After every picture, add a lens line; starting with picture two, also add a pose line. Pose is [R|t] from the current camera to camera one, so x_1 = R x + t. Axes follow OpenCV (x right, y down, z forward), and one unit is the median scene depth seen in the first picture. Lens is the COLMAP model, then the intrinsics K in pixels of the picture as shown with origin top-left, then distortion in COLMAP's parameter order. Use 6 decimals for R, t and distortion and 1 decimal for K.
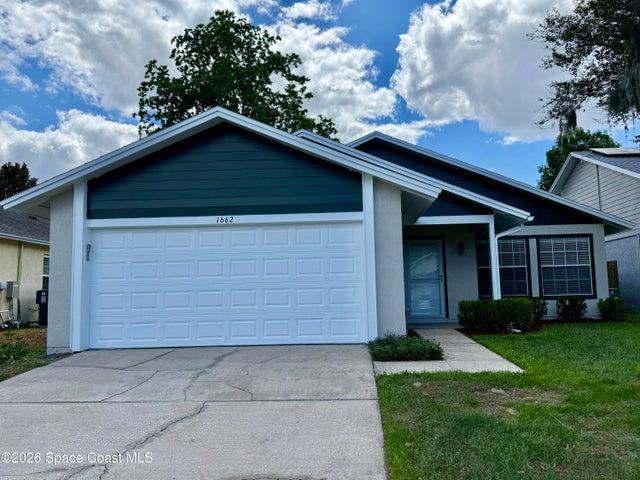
lens RADIAL K [[526.2, 0, 320.0], [0, 526.2, 240.0], [0, 0, 1]] dist [0.105883, -0.191041]
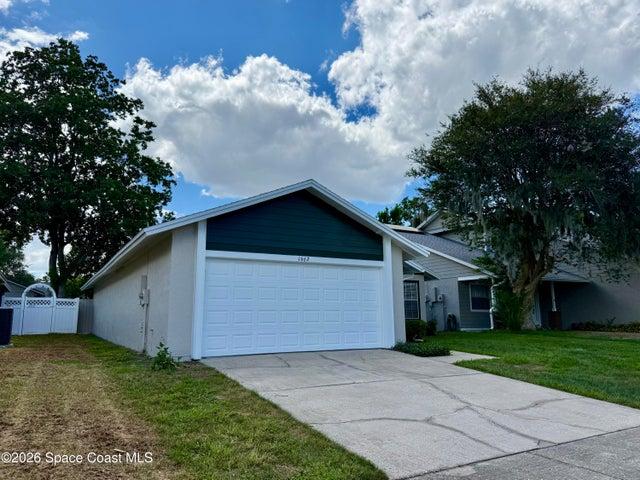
lens RADIAL K [[460.0, 0, 320.0], [0, 460.0, 240.0], [0, 0, 1]] dist [0.084300, -0.106384]
pose [[0.837378, 0.103250, 0.536784, -0.525168], [-0.064290, 0.993786, -0.090862, 0.012392], [-0.542830, 0.041576, 0.838813, -0.020654]]
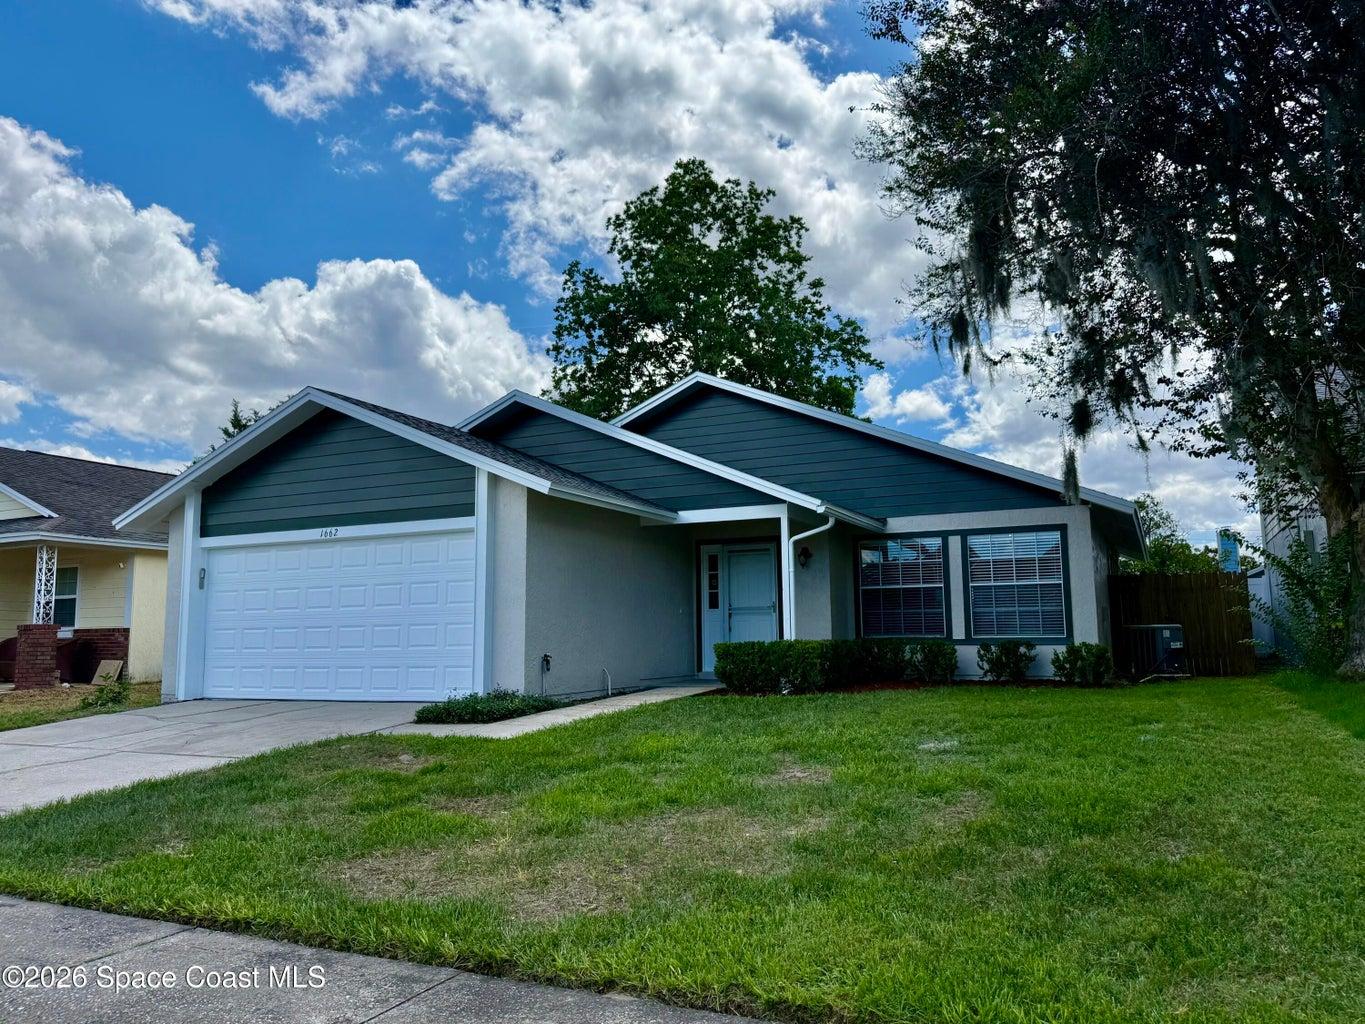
lens RADIAL K [[981.1, 0, 682.5], [0, 981.1, 512.0], [0, 0, 1]] dist [0.084300, -0.106384]
pose [[0.925143, -0.038771, -0.377633, 0.548433], [0.031407, 0.999178, -0.025643, -0.010677], [0.378317, 0.011863, 0.925600, -0.083749]]
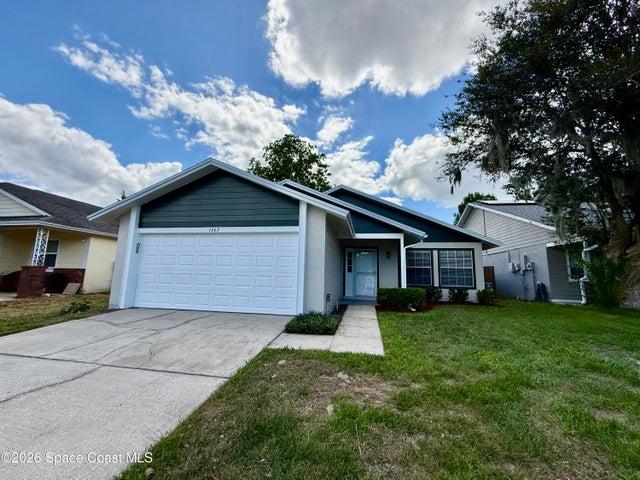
lens RADIAL K [[254.6, 0, 320.0], [0, 254.6, 240.0], [0, 0, 1]] dist [-0.000376, 0.000085]
pose [[0.992331, 0.026779, -0.120673, 0.148038], [-0.031636, 0.998757, -0.038511, 0.007159], [0.119492, 0.042034, 0.991945, 0.192106]]
